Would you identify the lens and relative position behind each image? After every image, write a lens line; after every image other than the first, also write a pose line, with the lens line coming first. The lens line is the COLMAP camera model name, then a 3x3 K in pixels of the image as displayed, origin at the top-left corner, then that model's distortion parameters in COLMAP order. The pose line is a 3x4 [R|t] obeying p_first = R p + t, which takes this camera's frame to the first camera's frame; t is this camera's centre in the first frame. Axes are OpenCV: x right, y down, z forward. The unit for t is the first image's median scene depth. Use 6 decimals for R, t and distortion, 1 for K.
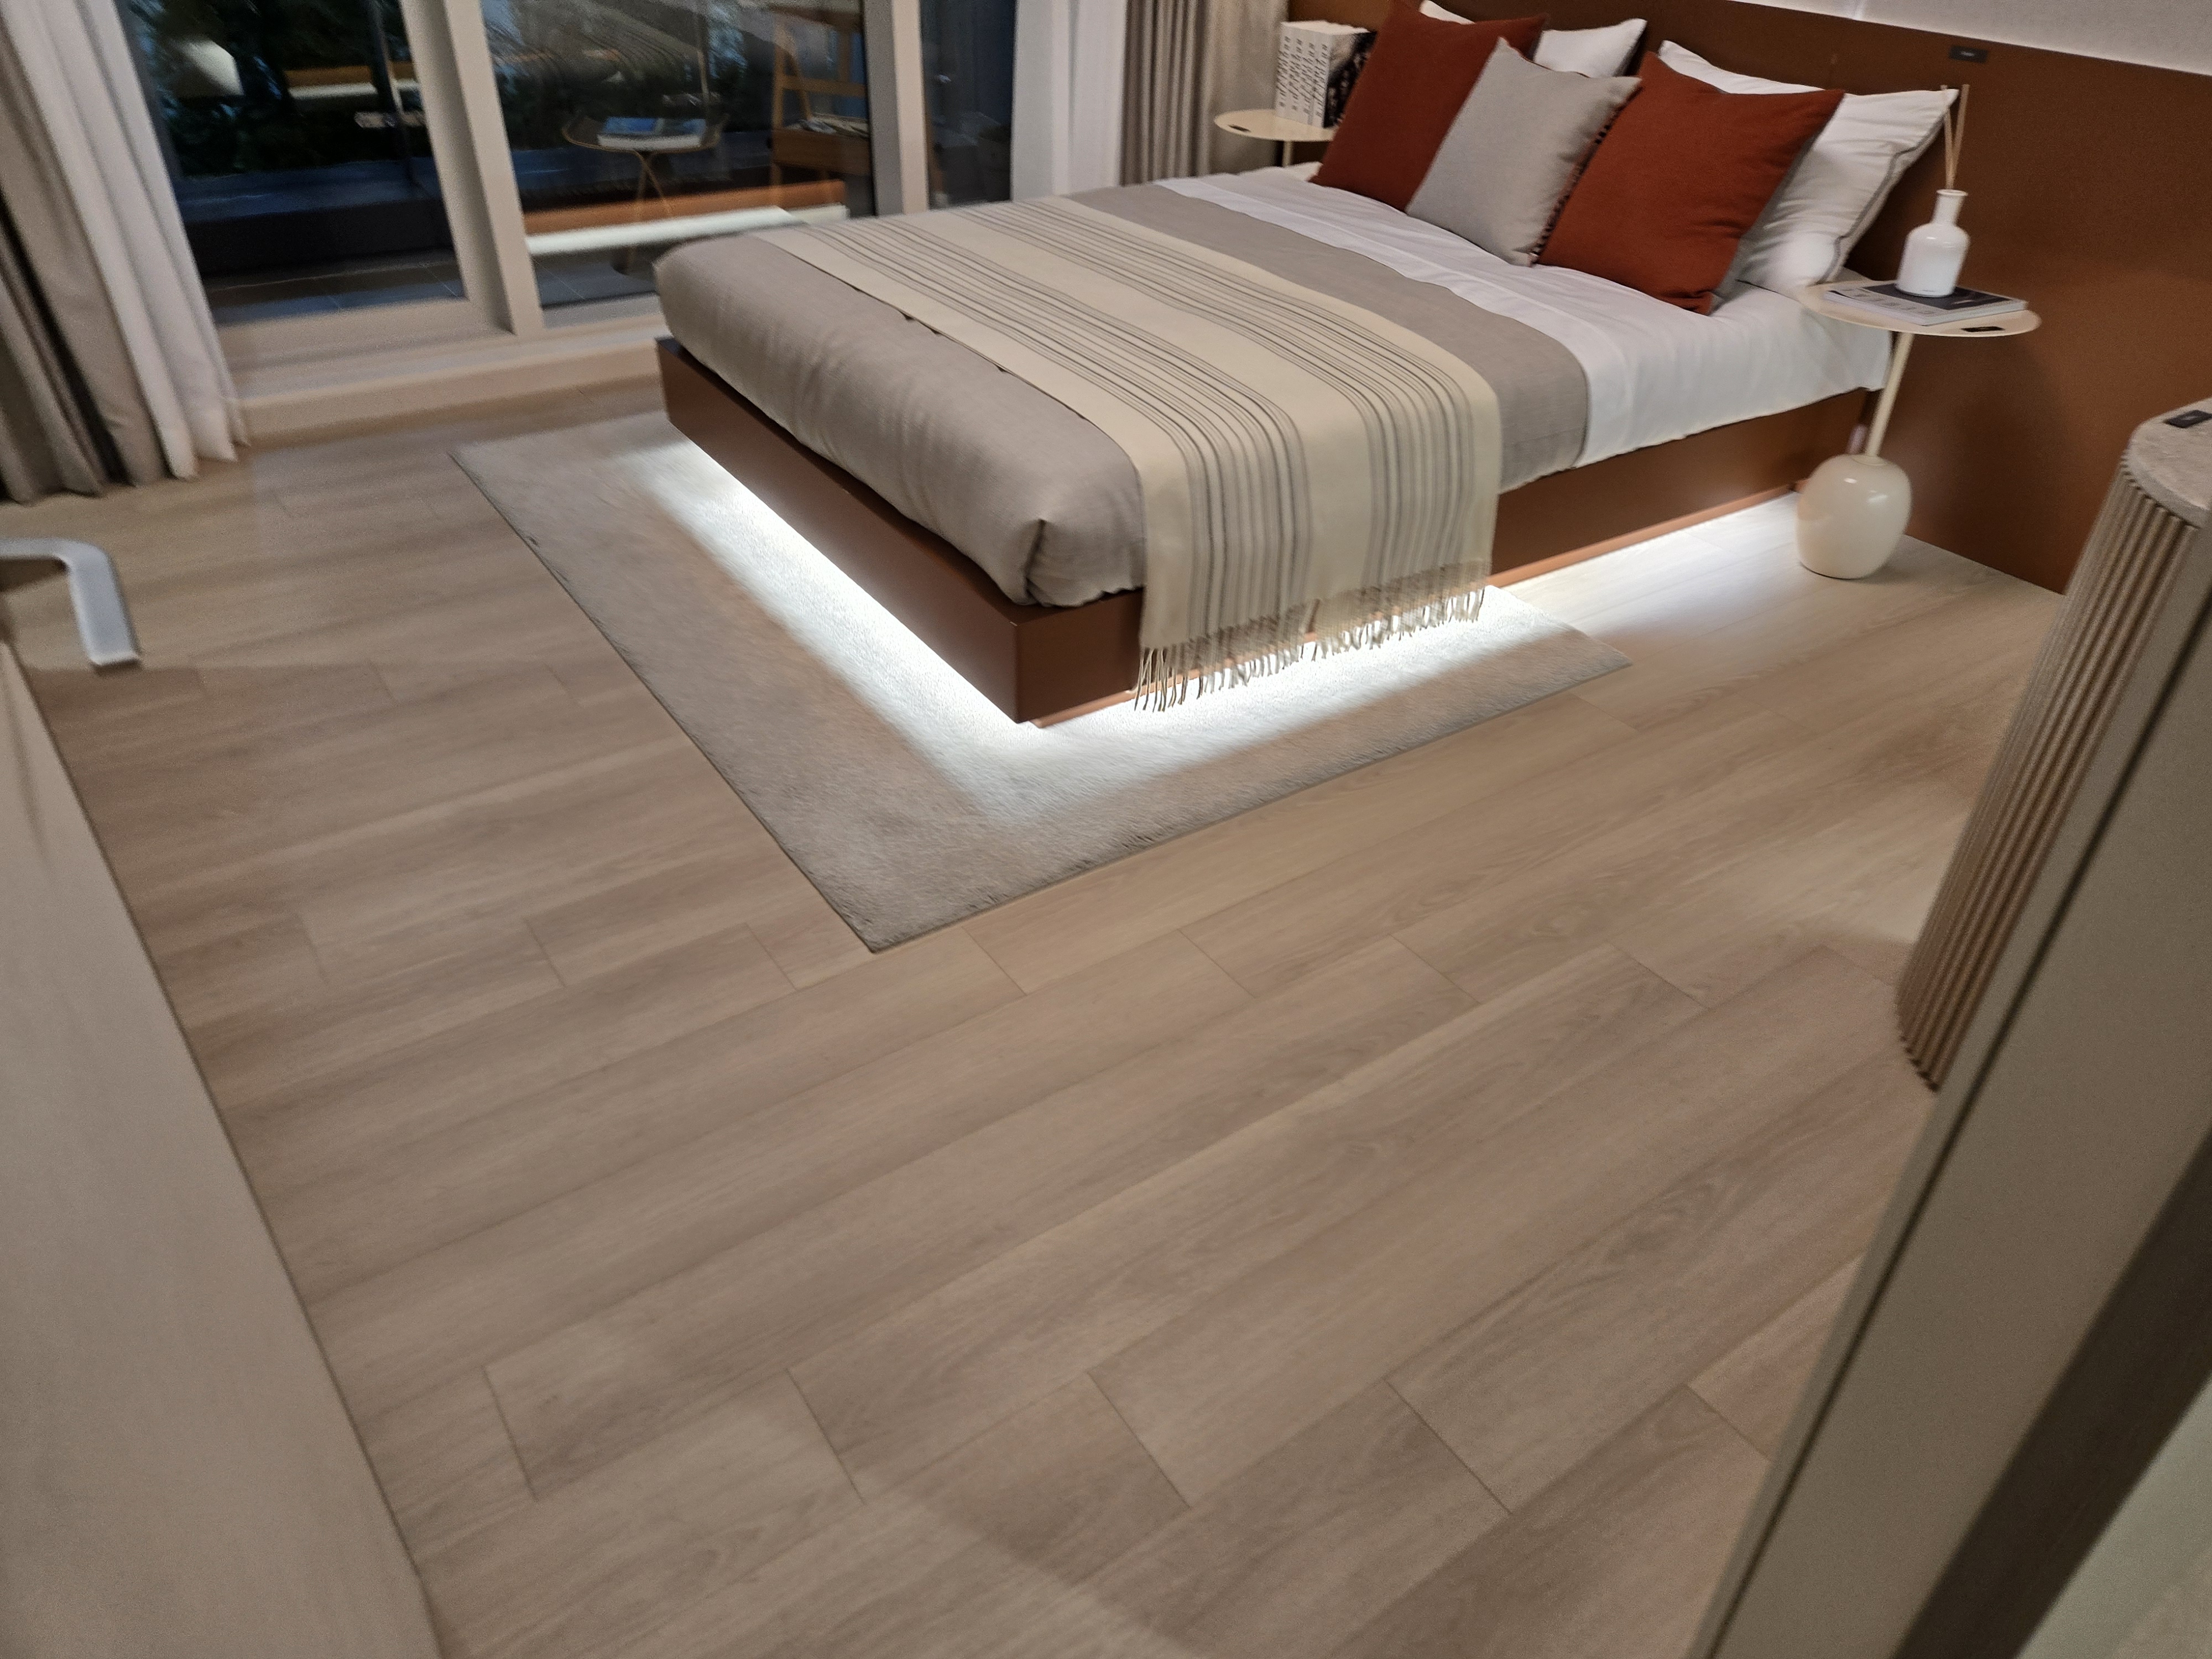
lens RADIAL K [[1502.8, 0, 1106.3], [0, 1502.8, 828.8], [0, 0, 1]] dist [0.011060, 0.001205]
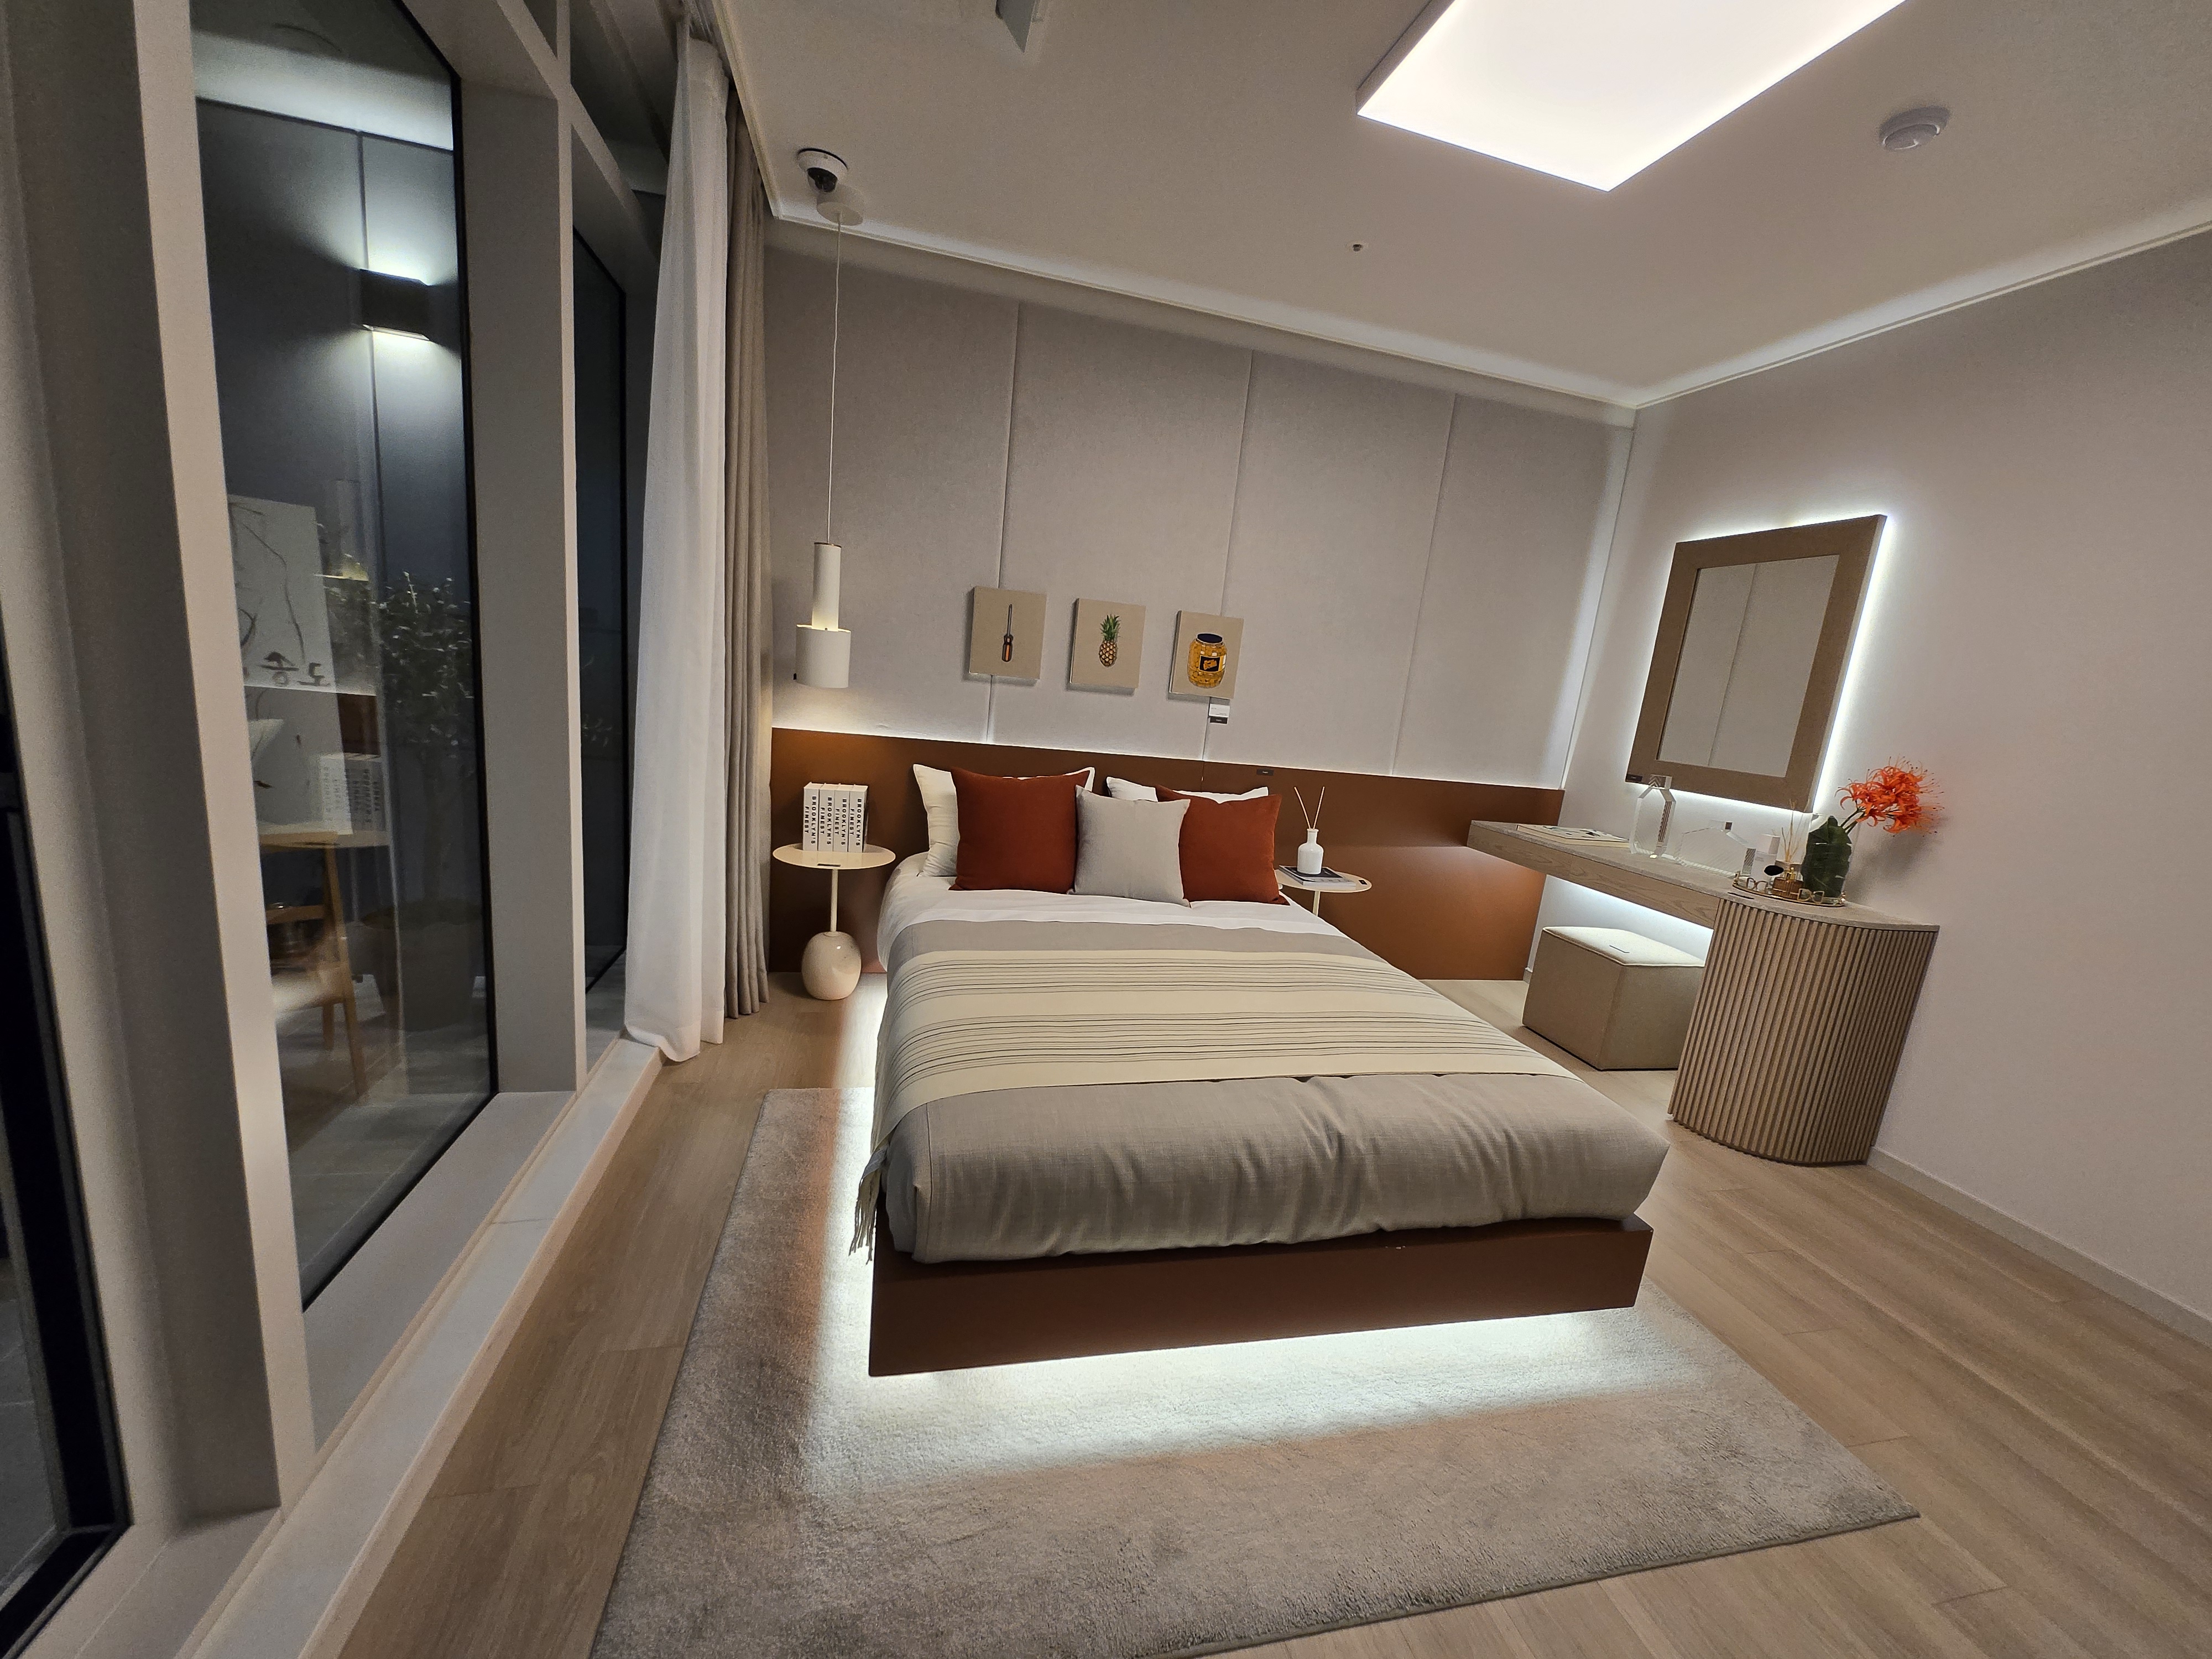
lens RADIAL K [[866.0, 0, 1101.5], [0, 866.0, 837.2], [0, 0, 1]] dist [0.000272, -0.000816]
pose [[0.349137, -0.165227, 0.922390, -0.725741], [0.465314, 0.884970, -0.017604, -0.543270], [-0.813379, 0.435347, 0.385858, 0.784984]]
